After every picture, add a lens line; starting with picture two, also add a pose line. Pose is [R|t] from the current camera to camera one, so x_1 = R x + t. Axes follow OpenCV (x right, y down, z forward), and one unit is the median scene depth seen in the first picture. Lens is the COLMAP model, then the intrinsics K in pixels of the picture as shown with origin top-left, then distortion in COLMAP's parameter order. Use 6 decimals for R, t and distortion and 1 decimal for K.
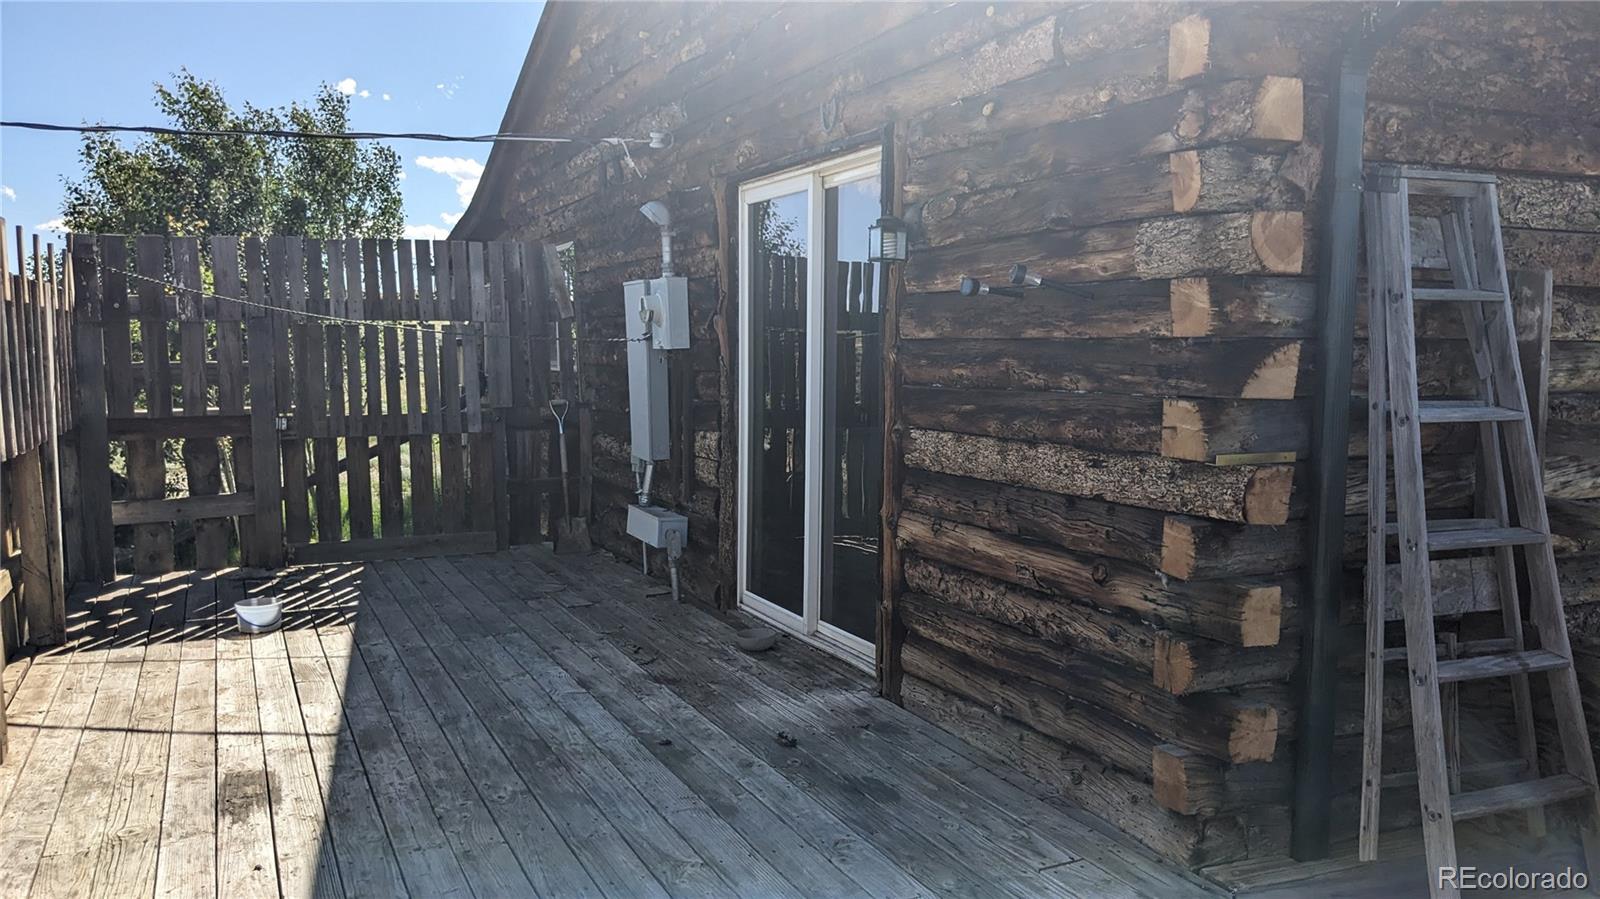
lens RADIAL K [[1266.2, 0, 800.0], [0, 1266.2, 449.5], [0, 0, 1]] dist [0.051620, -0.080070]
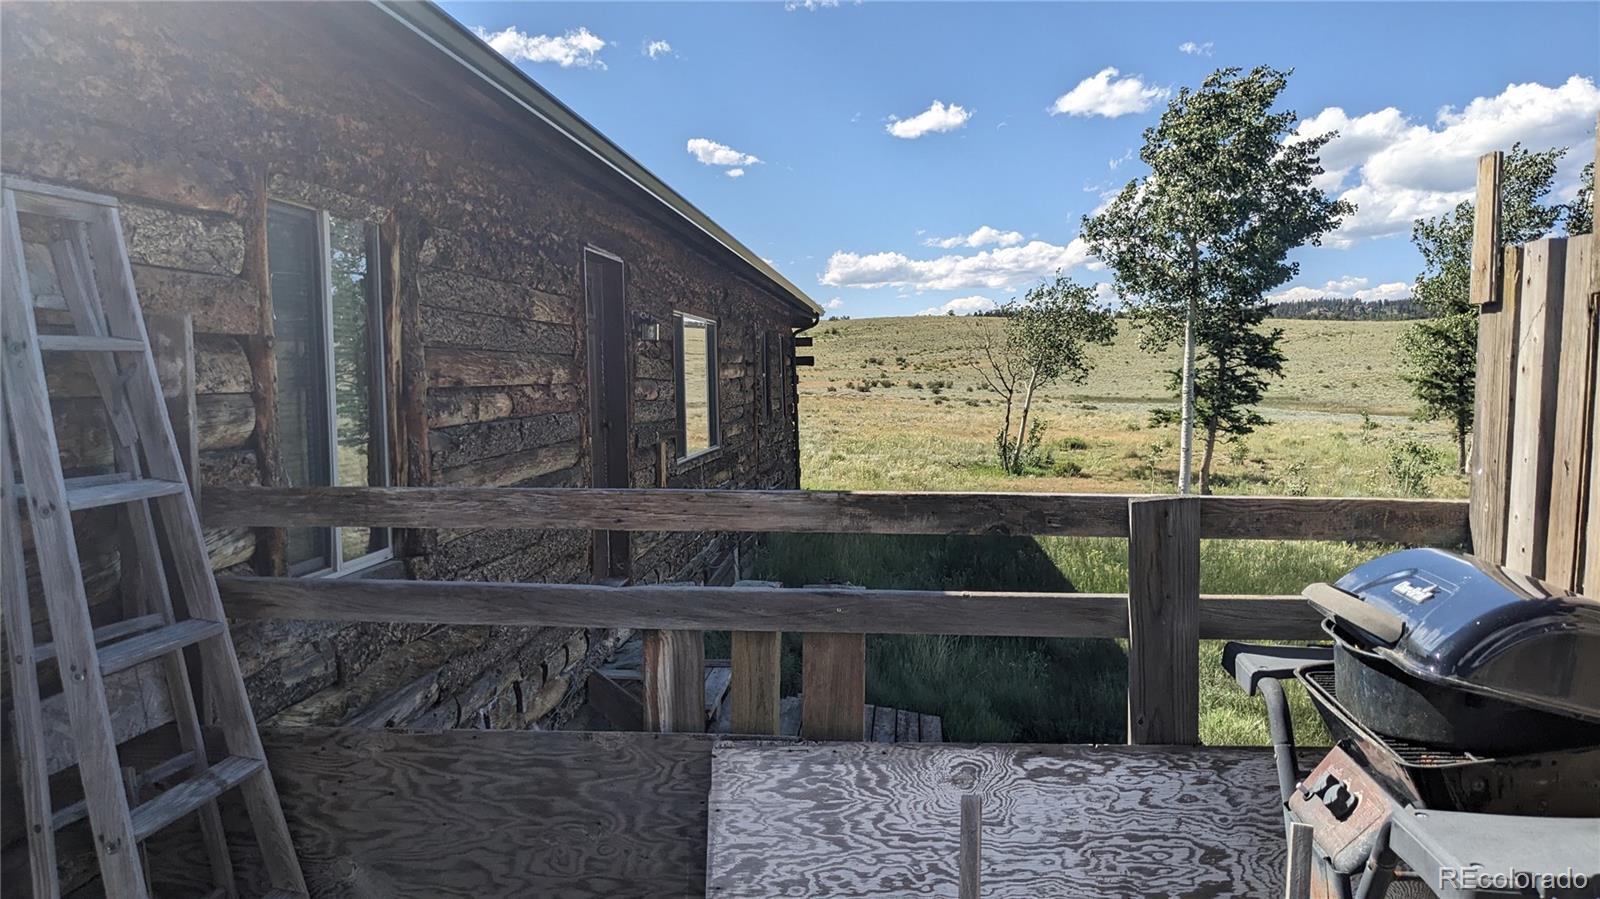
lens RADIAL K [[1266.2, 0, 800.0], [0, 1266.2, 449.5], [0, 0, 1]] dist [0.051620, -0.080070]
pose [[0.479960, -0.067731, 0.874672, 0.027007], [0.090689, 0.995504, 0.027323, -0.036091], [-0.872591, 0.066209, 0.483944, 0.227522]]
